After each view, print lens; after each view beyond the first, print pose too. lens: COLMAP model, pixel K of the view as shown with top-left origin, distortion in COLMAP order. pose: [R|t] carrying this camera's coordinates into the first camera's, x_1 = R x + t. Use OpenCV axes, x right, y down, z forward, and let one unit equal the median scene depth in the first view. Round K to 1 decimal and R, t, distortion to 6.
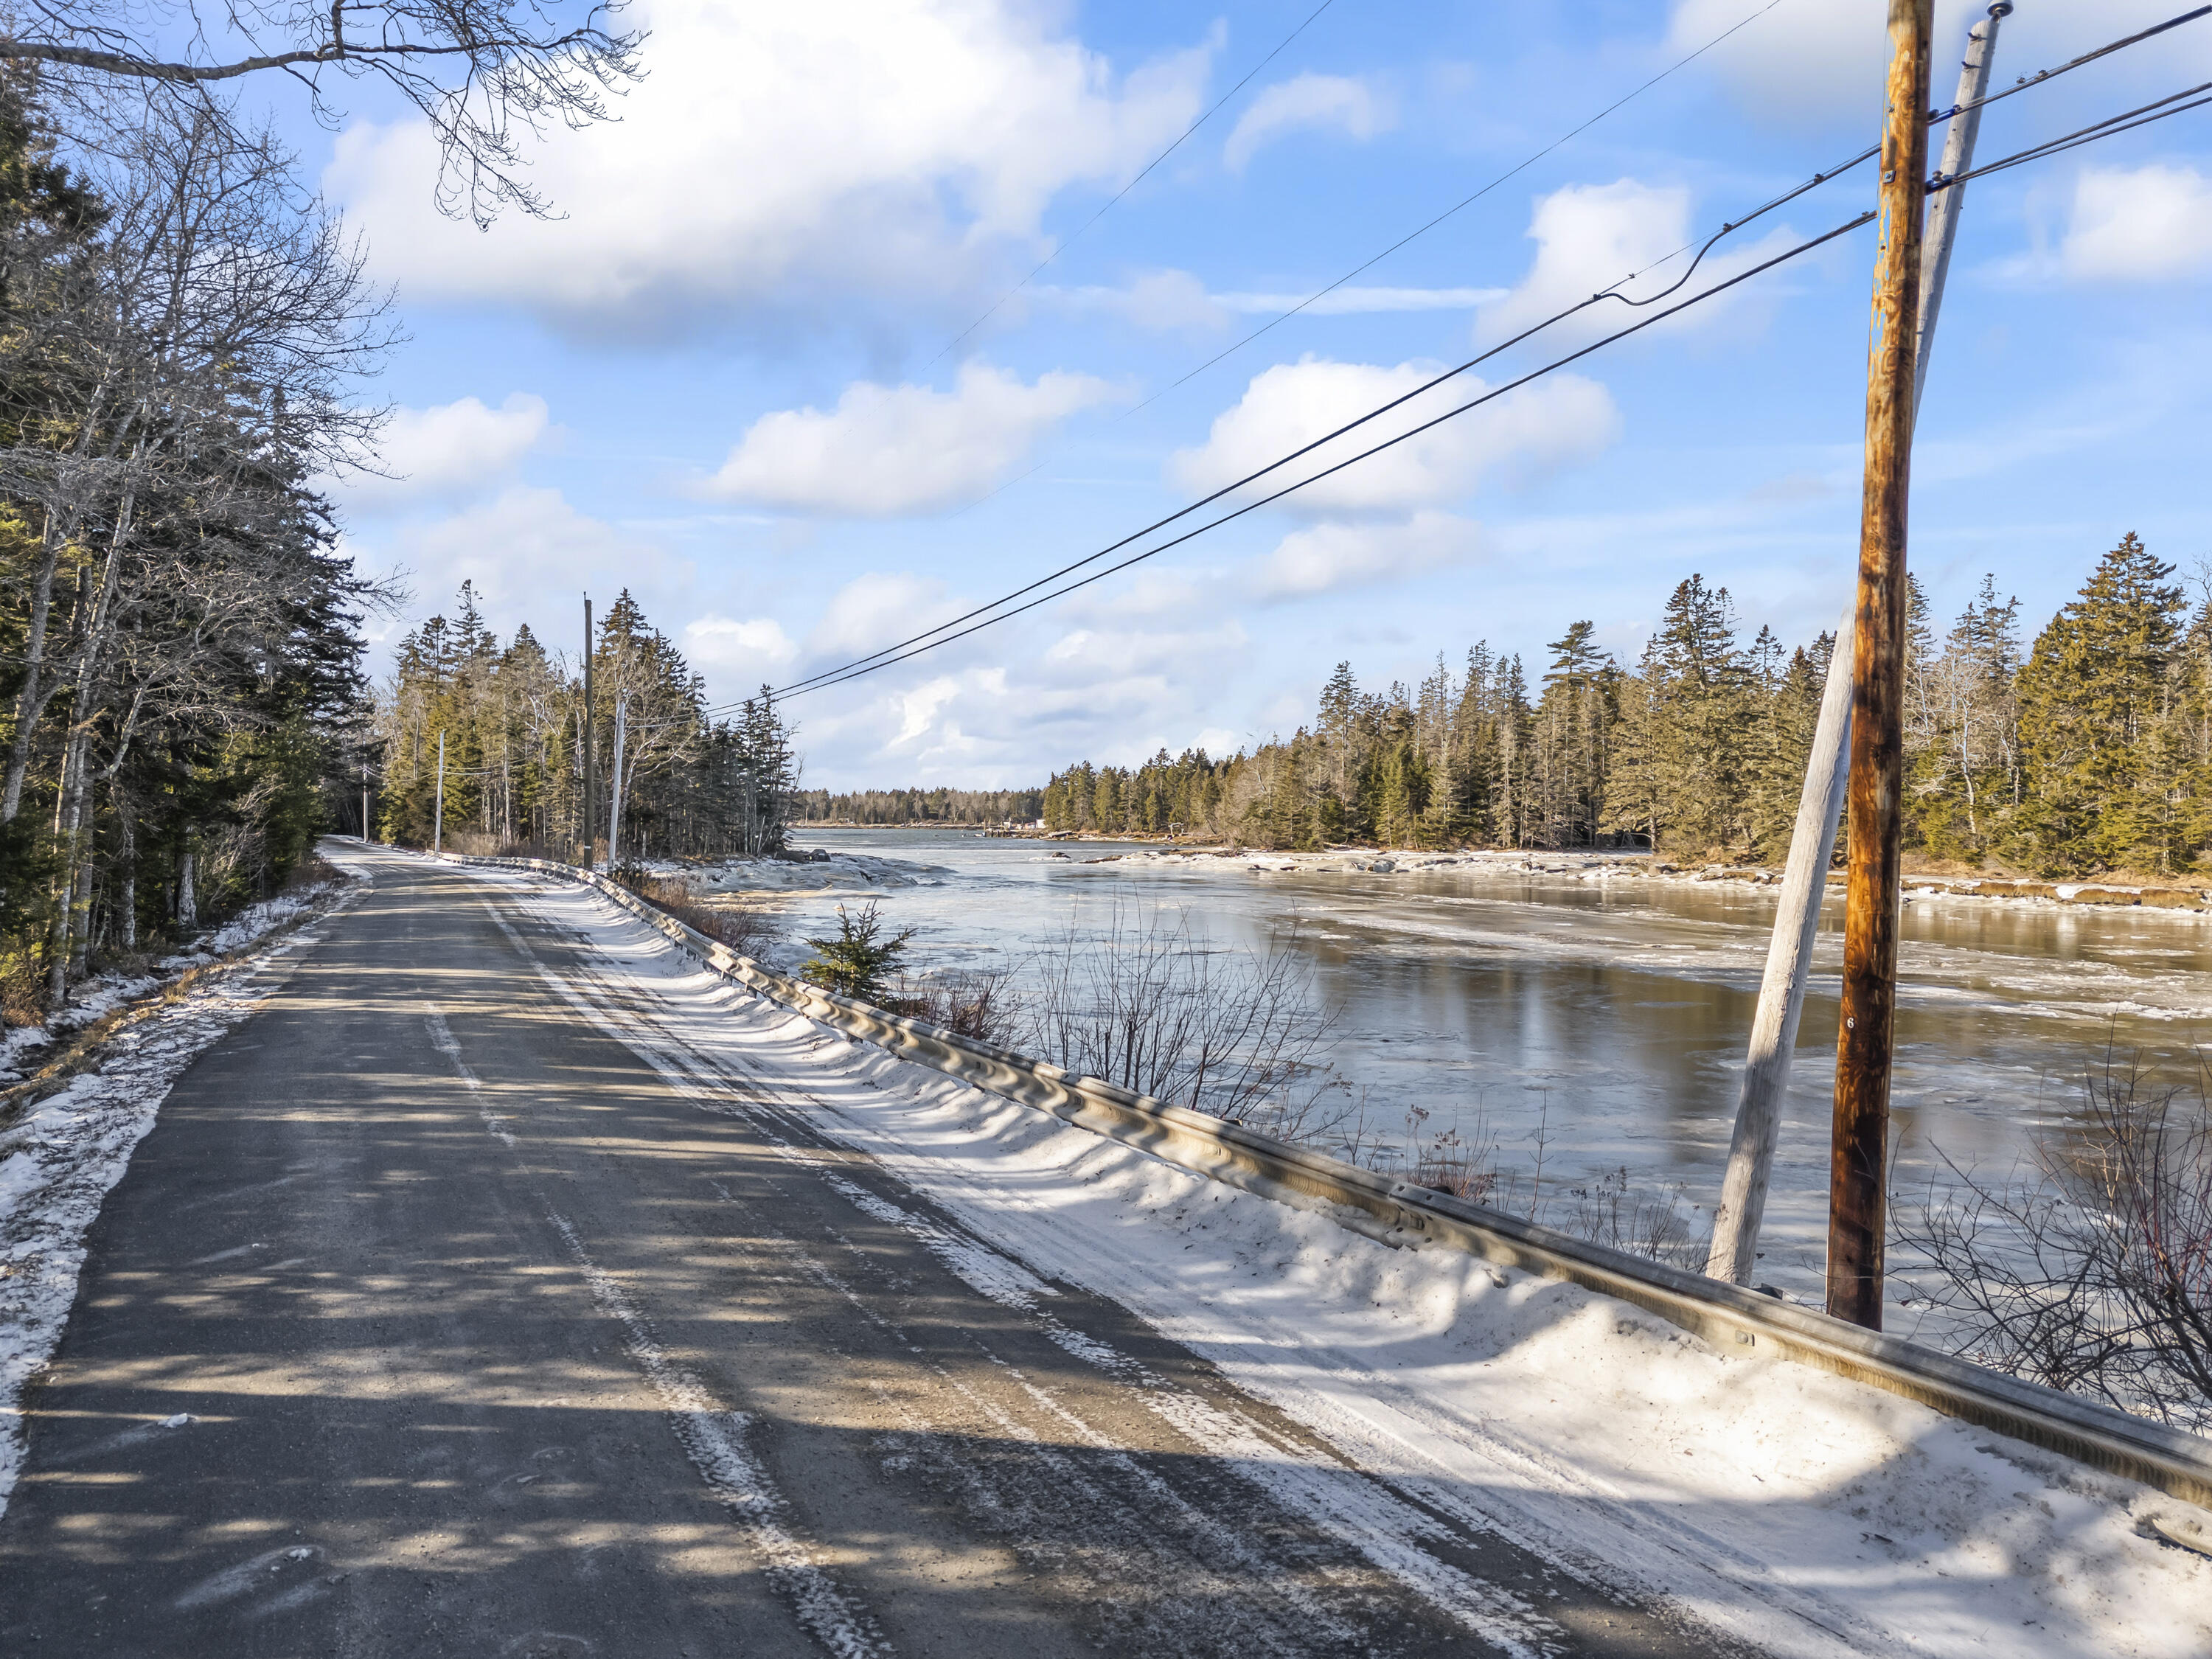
lens RADIAL K [[1629.4, 0, 1104.1], [0, 1629.4, 834.2], [0, 0, 1]] dist [0.060018, -0.046078]
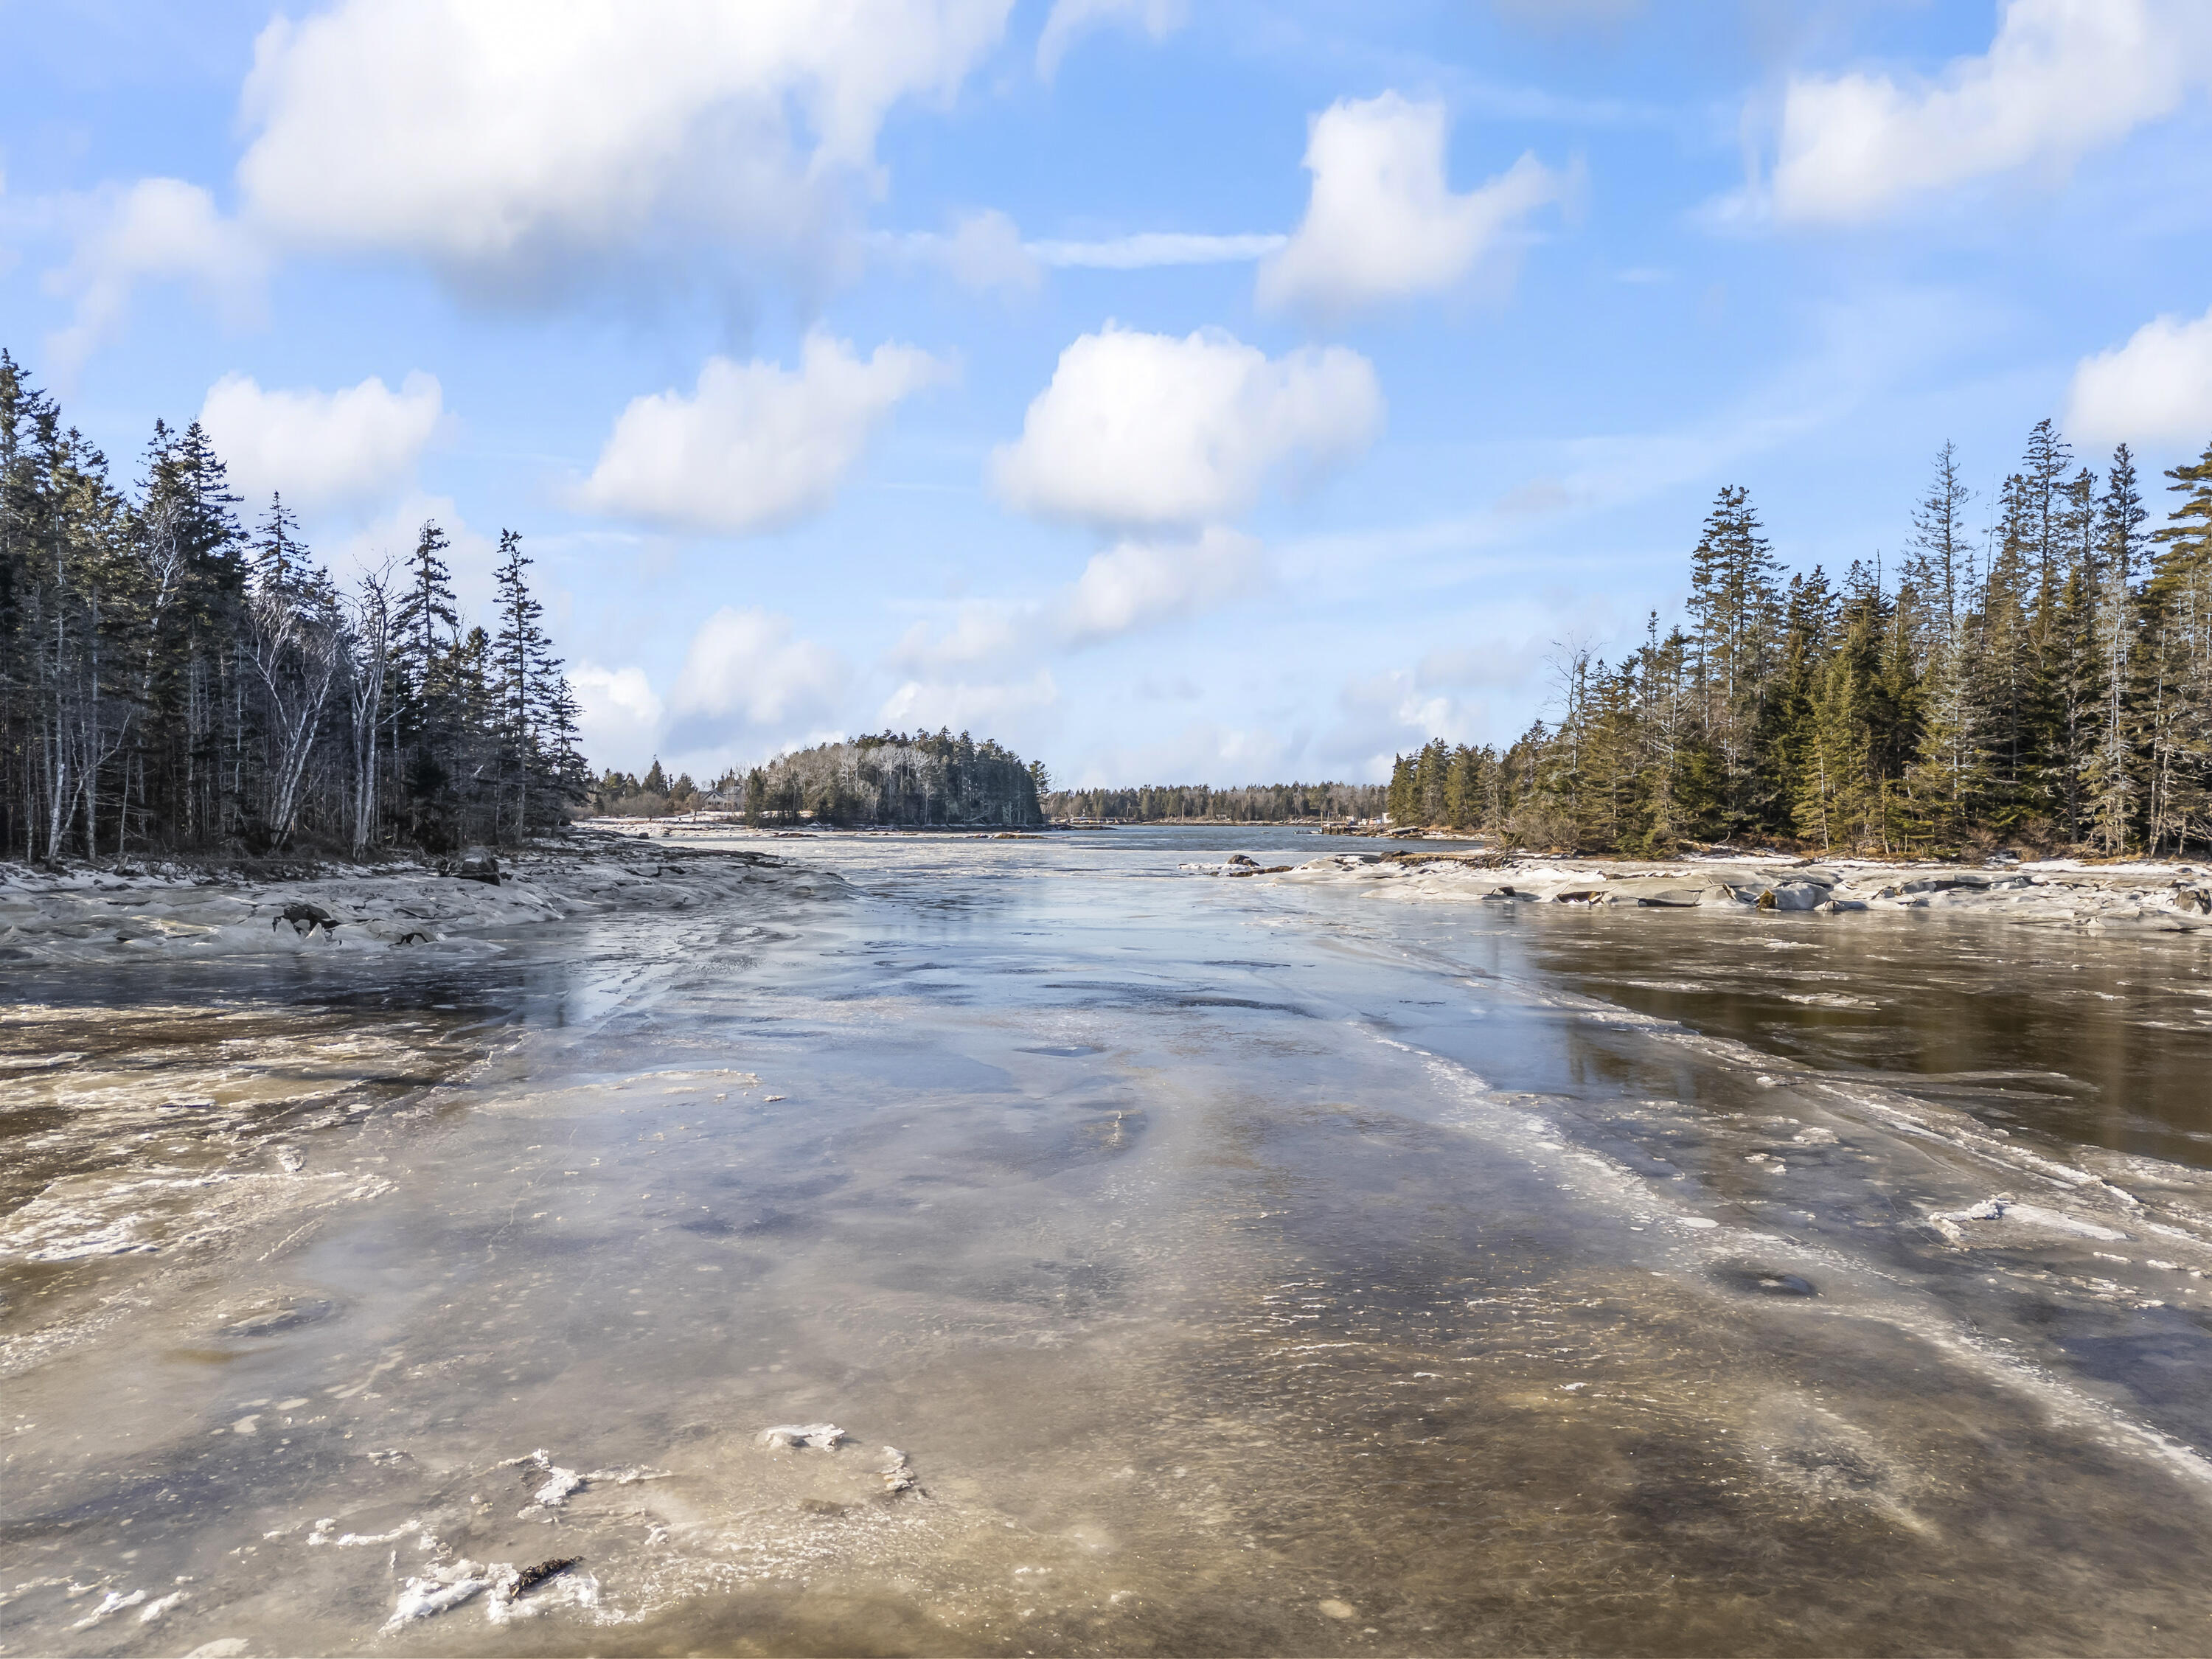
lens RADIAL K [[1629.4, 0, 1110.8], [0, 1629.4, 839.0], [0, 0, 1]] dist [0.060018, -0.046078]
pose [[0.966211, 0.002299, -0.257742, 0.095977], [-0.001403, 0.999992, 0.003662, 0.003040], [0.257749, -0.003176, 0.966207, 0.477156]]
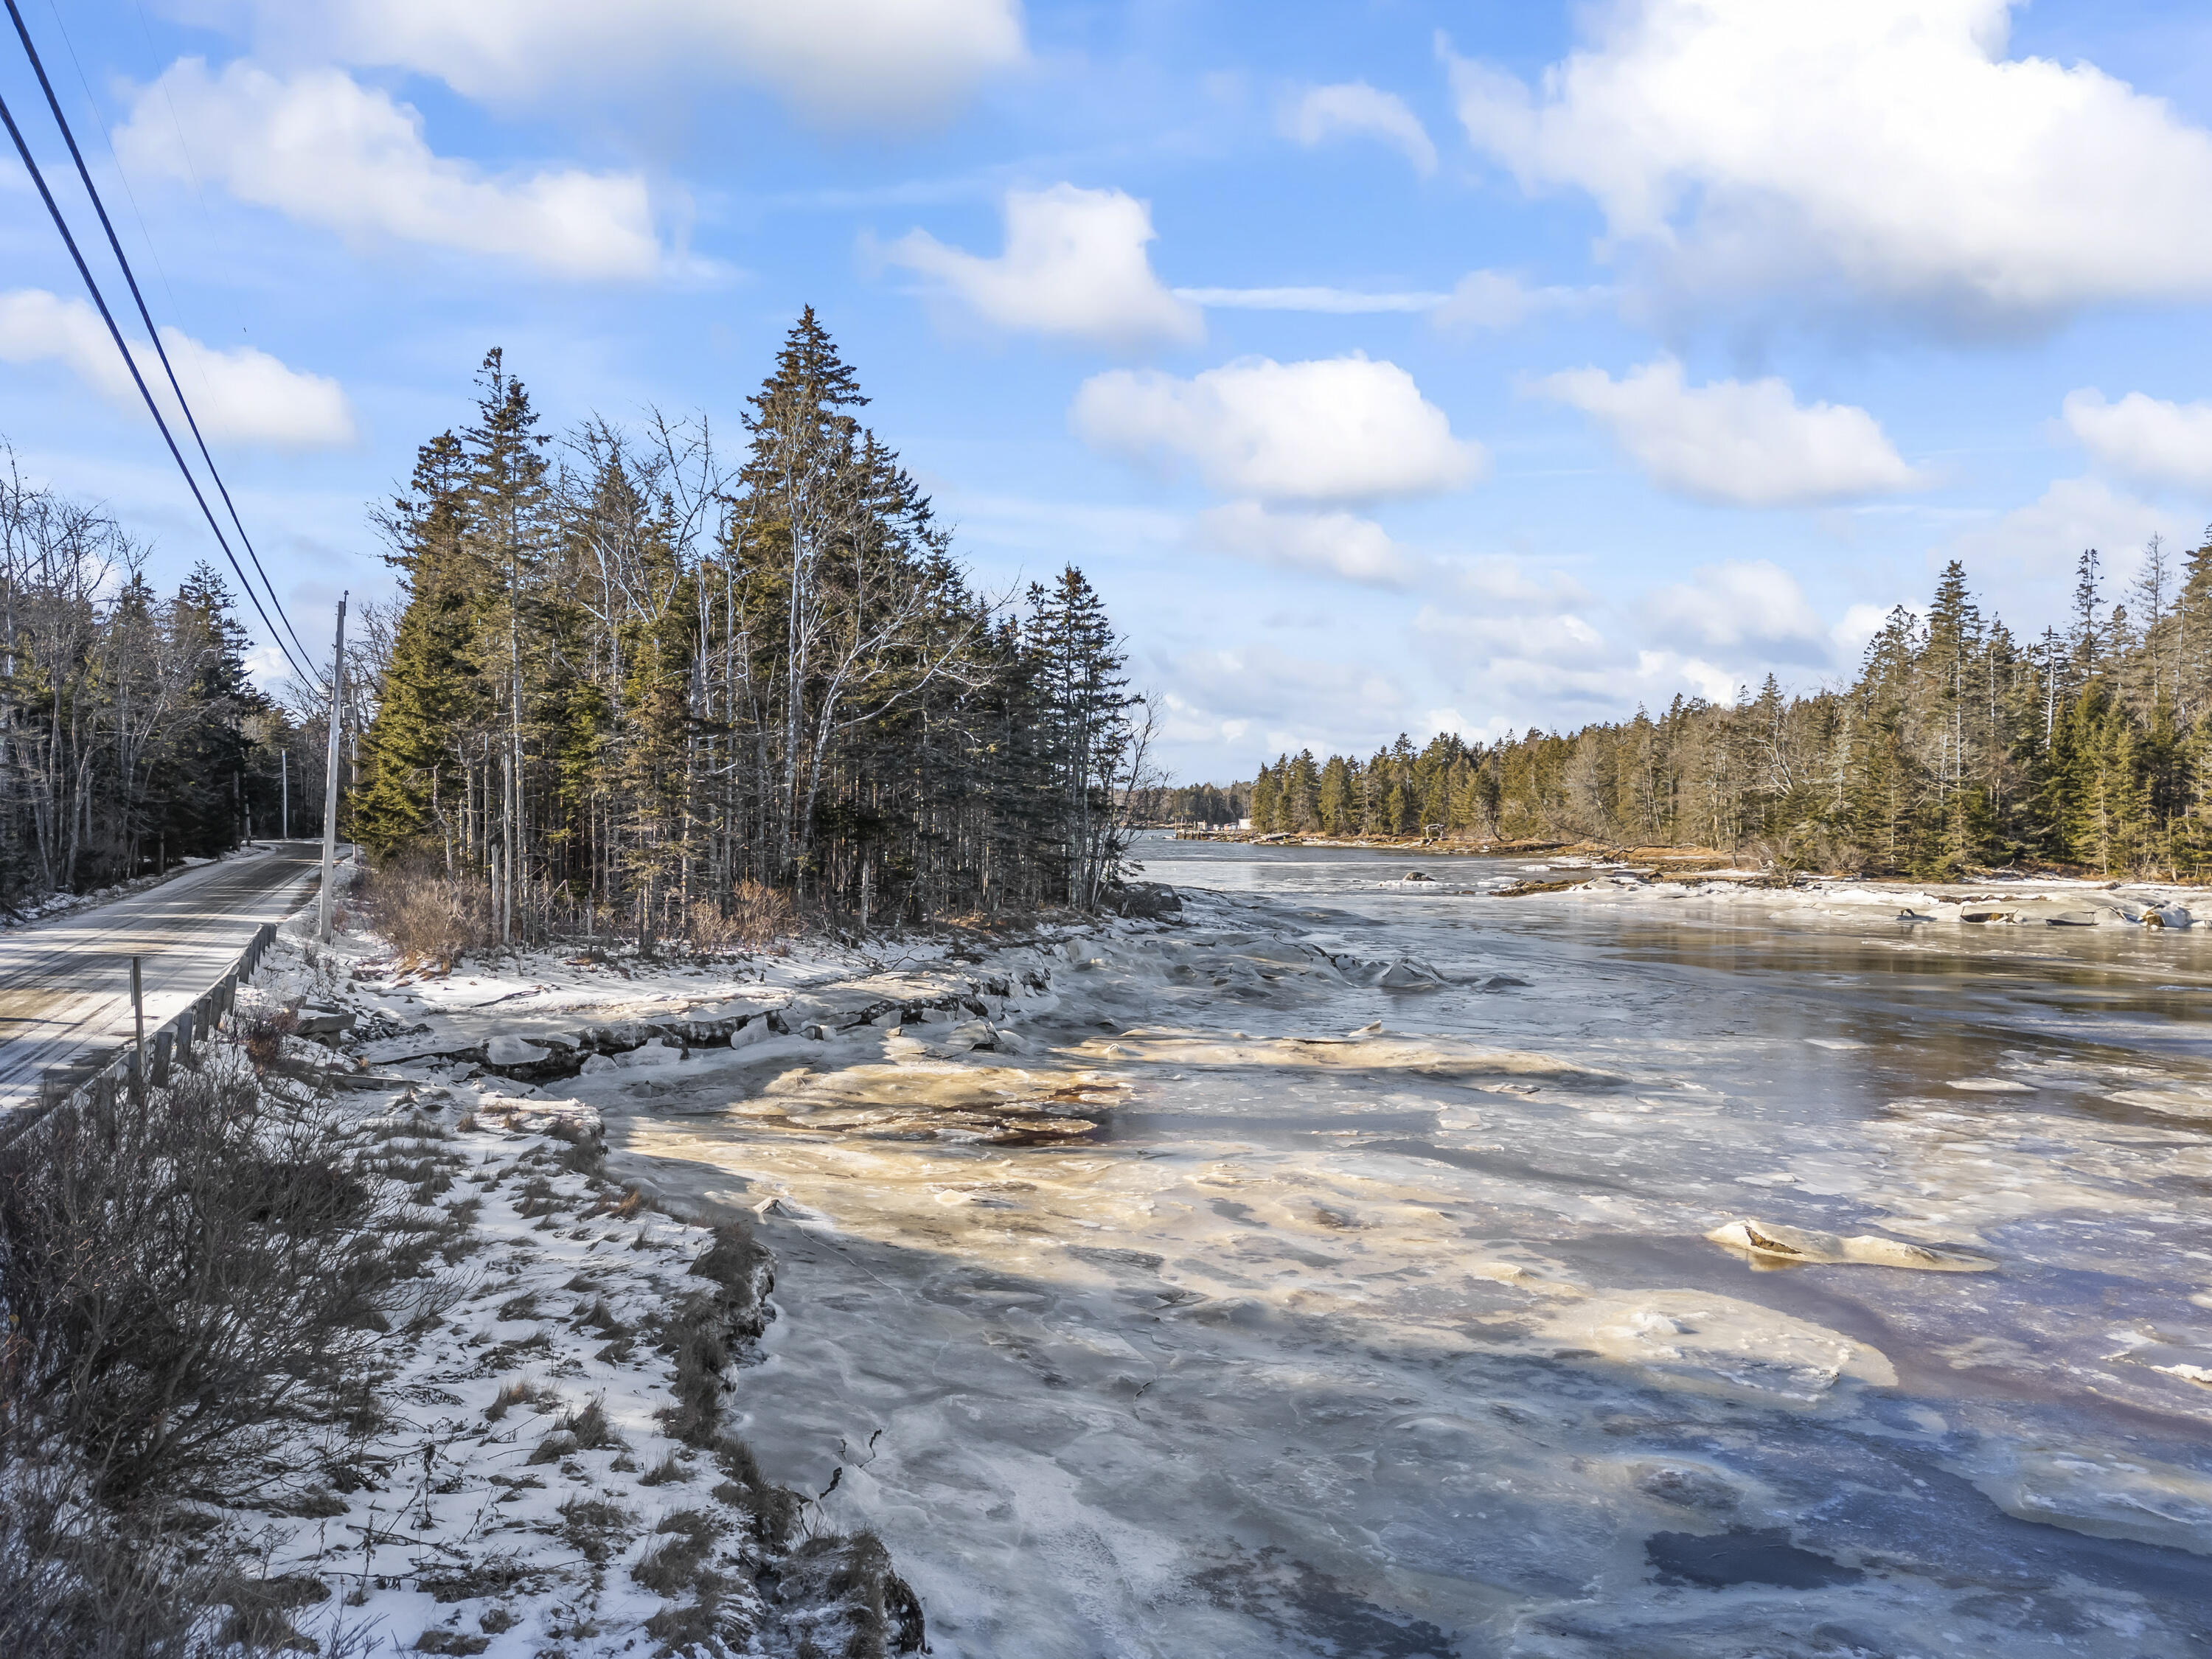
lens RADIAL K [[1629.4, 0, 1059.2], [0, 1629.4, 812.8], [0, 0, 1]] dist [0.060018, -0.046078]
pose [[0.994632, 0.001441, -0.103462, -0.121463], [-0.002661, 0.999928, -0.011661, -0.005875], [0.103438, 0.011874, 0.994565, 0.385879]]
